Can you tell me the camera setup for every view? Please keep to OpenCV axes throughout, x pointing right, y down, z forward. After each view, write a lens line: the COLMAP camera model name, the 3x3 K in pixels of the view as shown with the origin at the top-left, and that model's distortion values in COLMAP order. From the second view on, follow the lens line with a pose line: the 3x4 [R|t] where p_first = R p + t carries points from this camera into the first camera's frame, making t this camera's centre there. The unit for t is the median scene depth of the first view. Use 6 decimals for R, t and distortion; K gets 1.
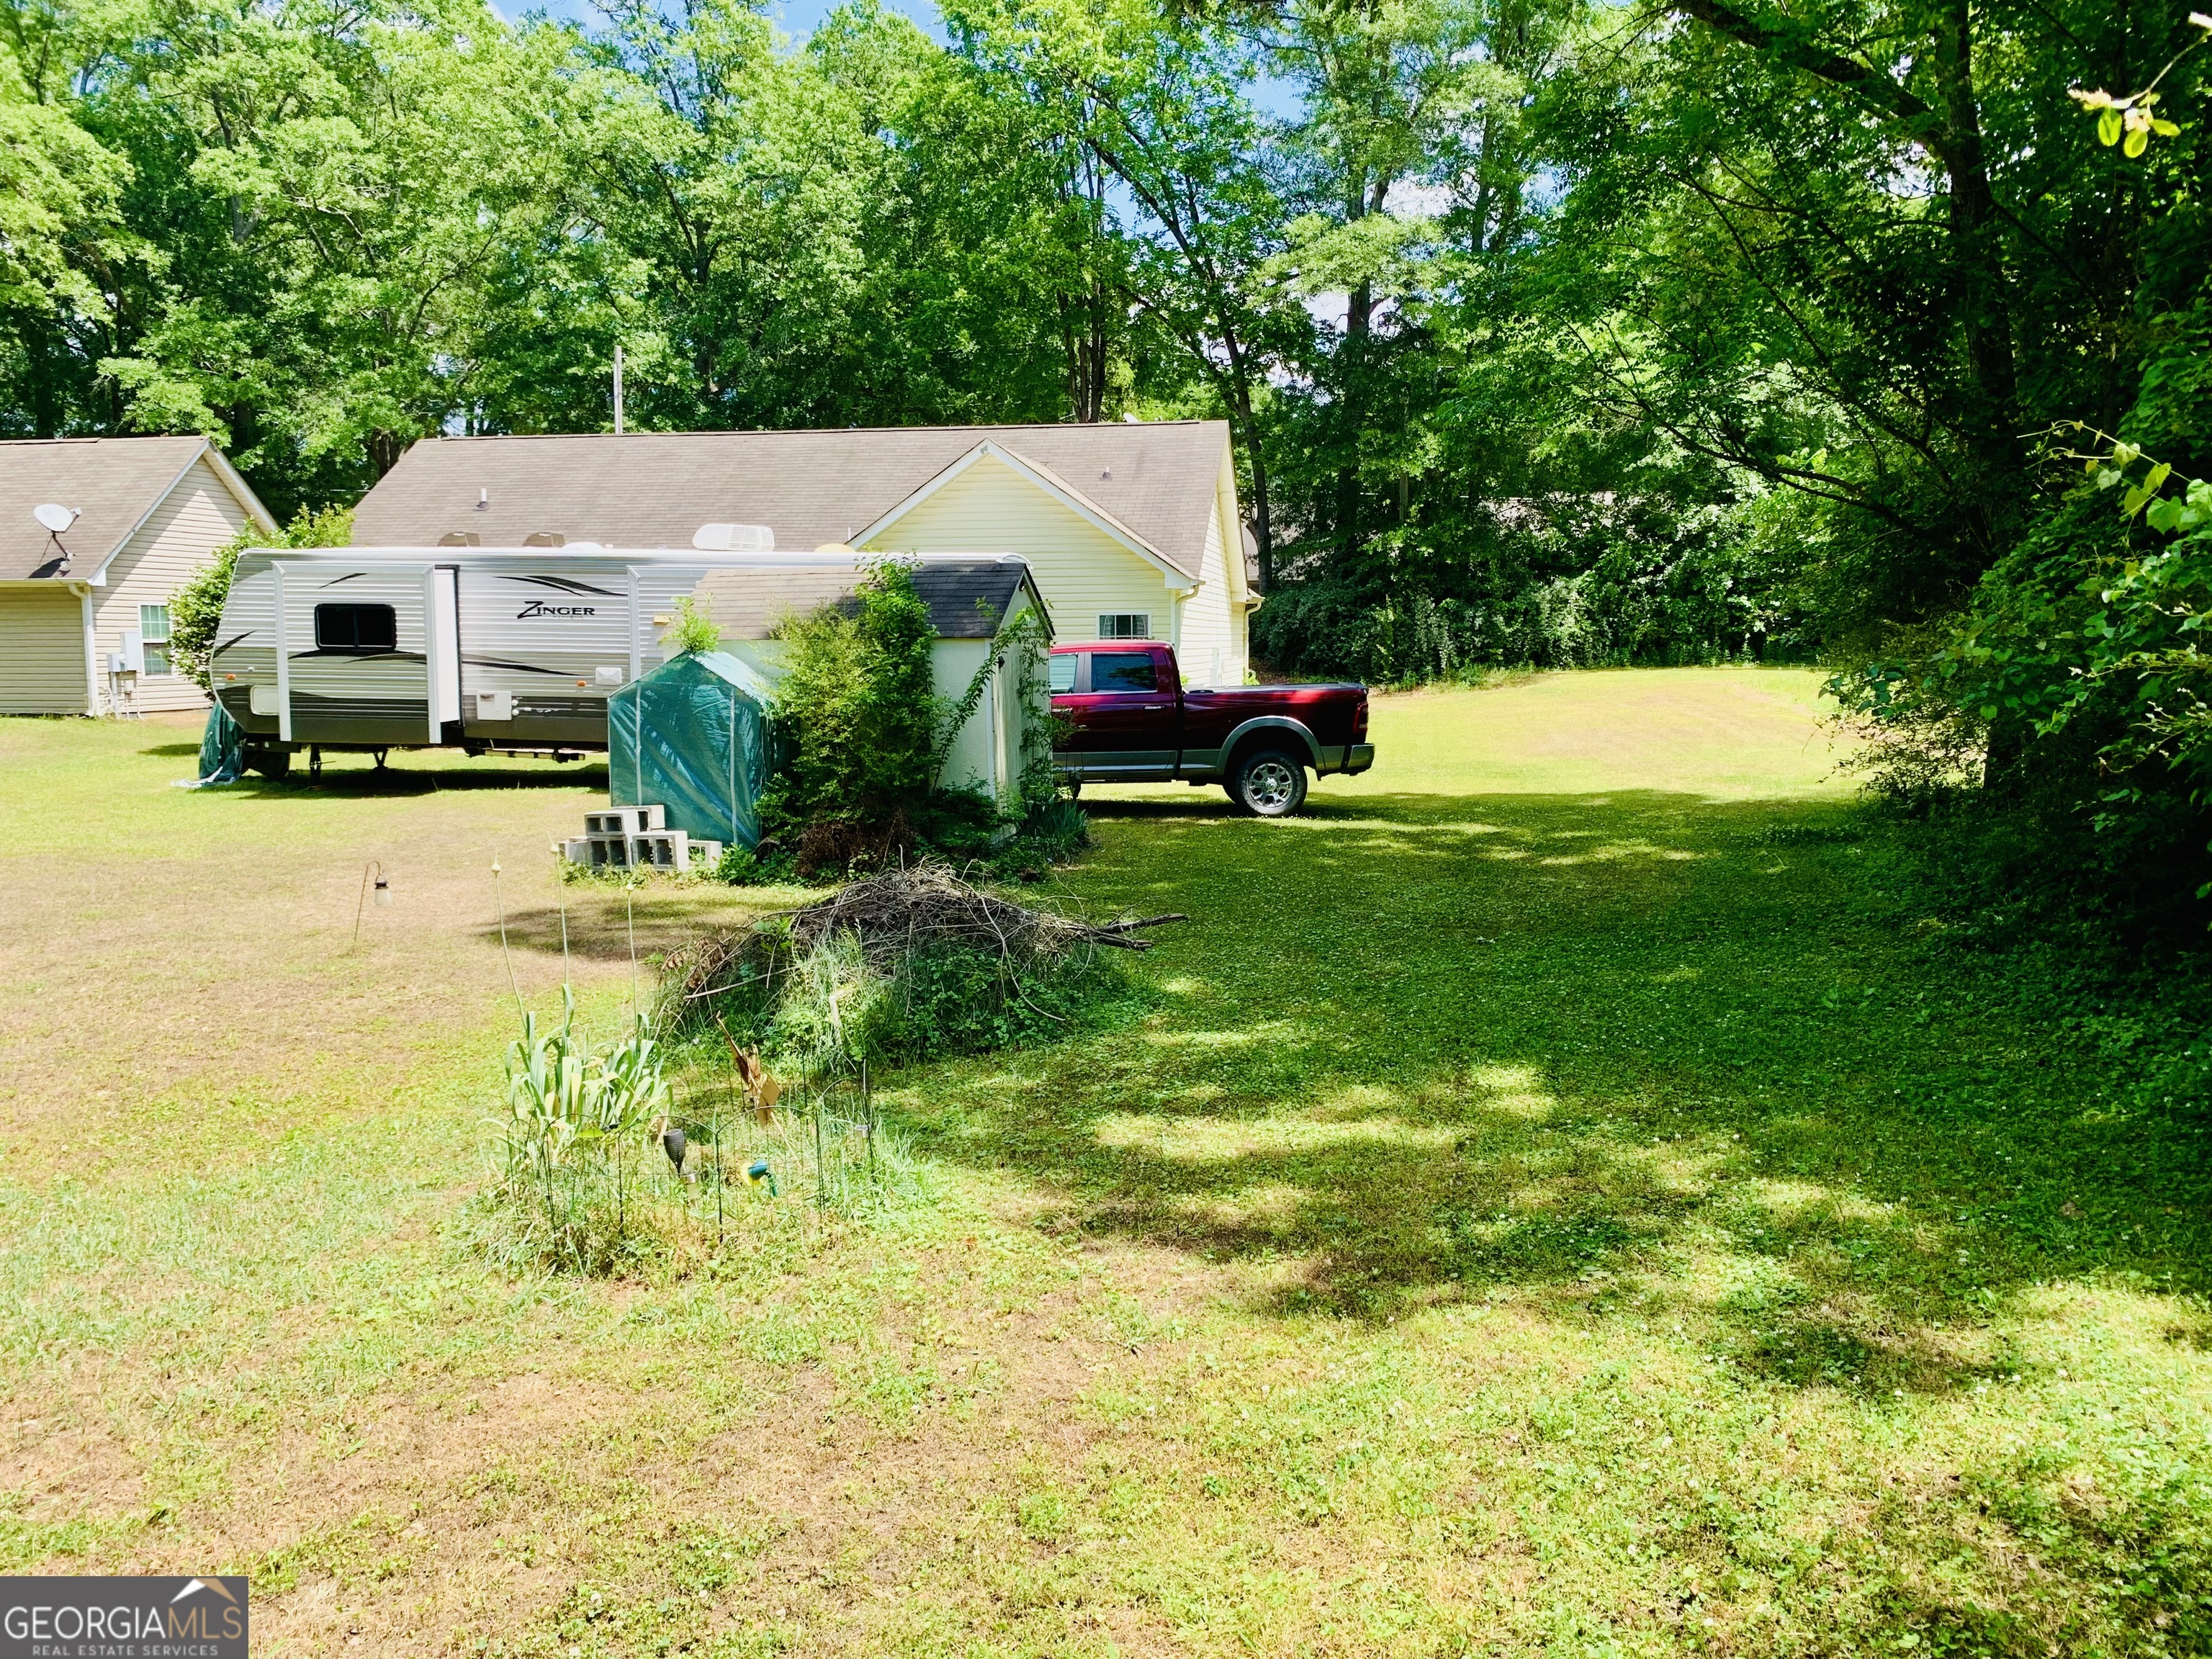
lens RADIAL K [[1710.7, 0, 1108.8], [0, 1710.7, 833.4], [0, 0, 1]] dist [0.019370, -0.011339]
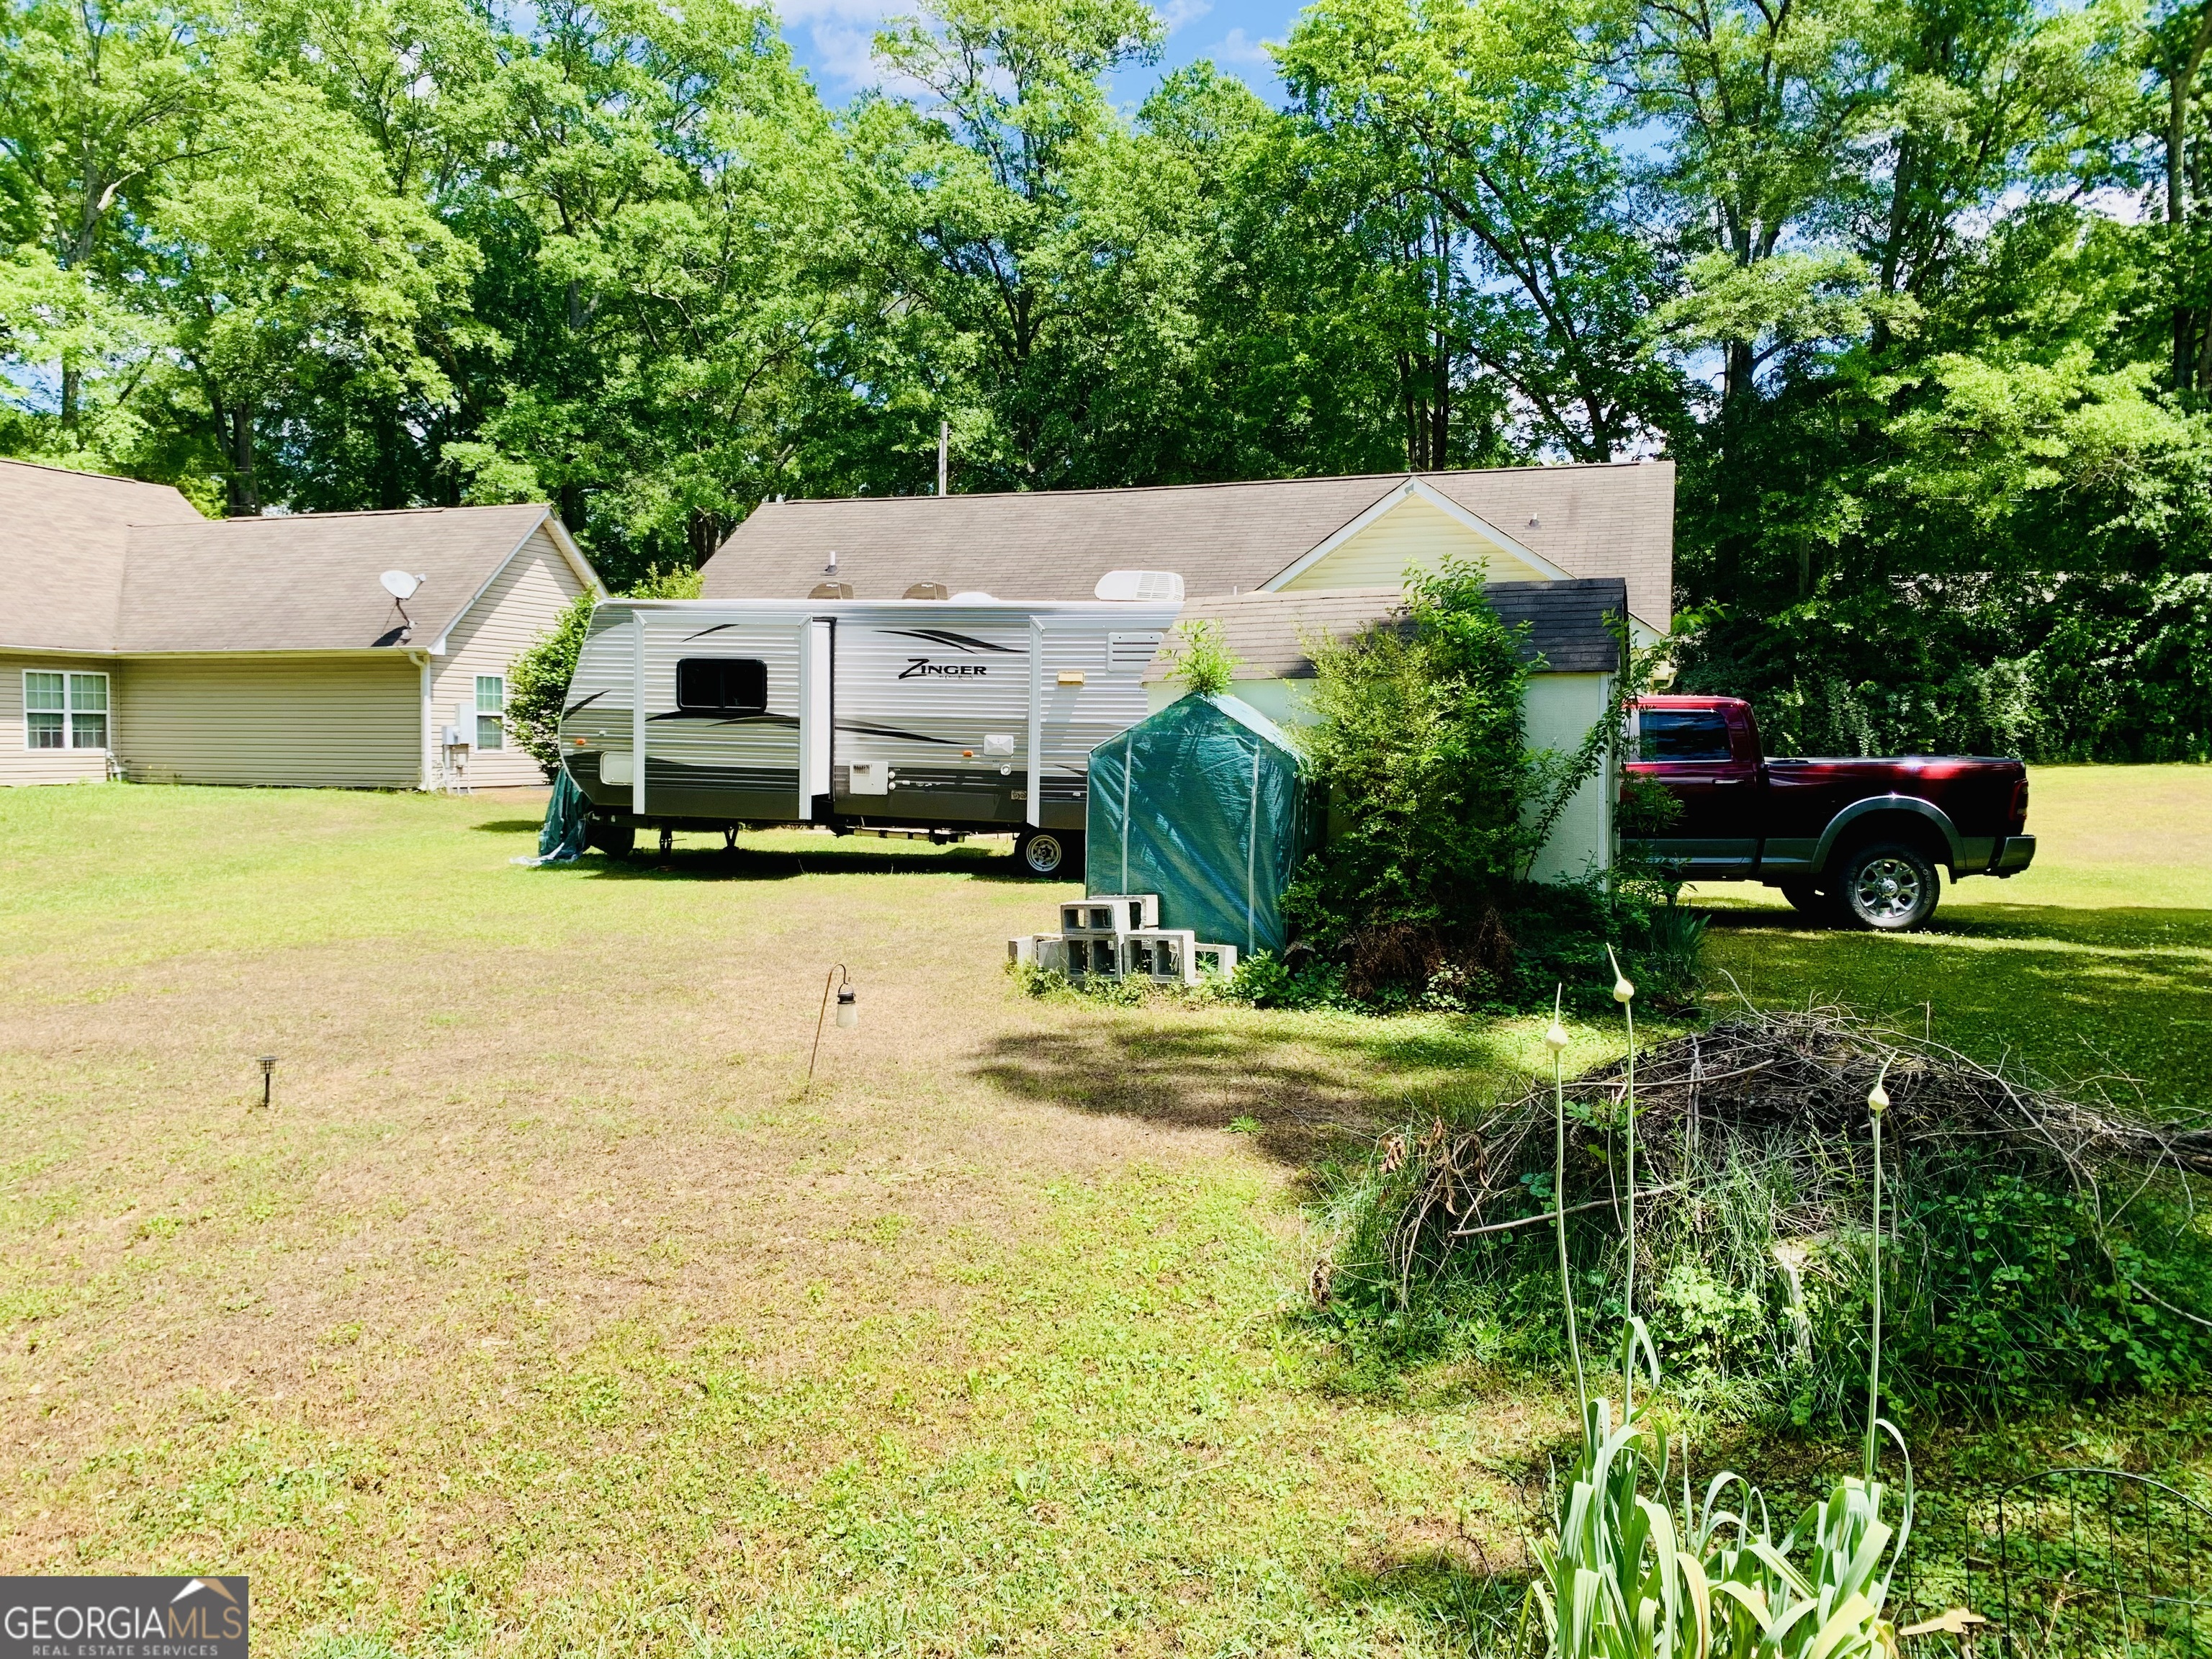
lens RADIAL K [[1710.7, 0, 1089.1], [0, 1710.7, 831.3], [0, 0, 1]] dist [0.019370, -0.011339]
pose [[0.987902, 0.017362, -0.154103, -0.108675], [-0.026652, 0.997936, -0.058430, 0.000006], [0.152770, 0.061830, 0.986326, 0.161025]]
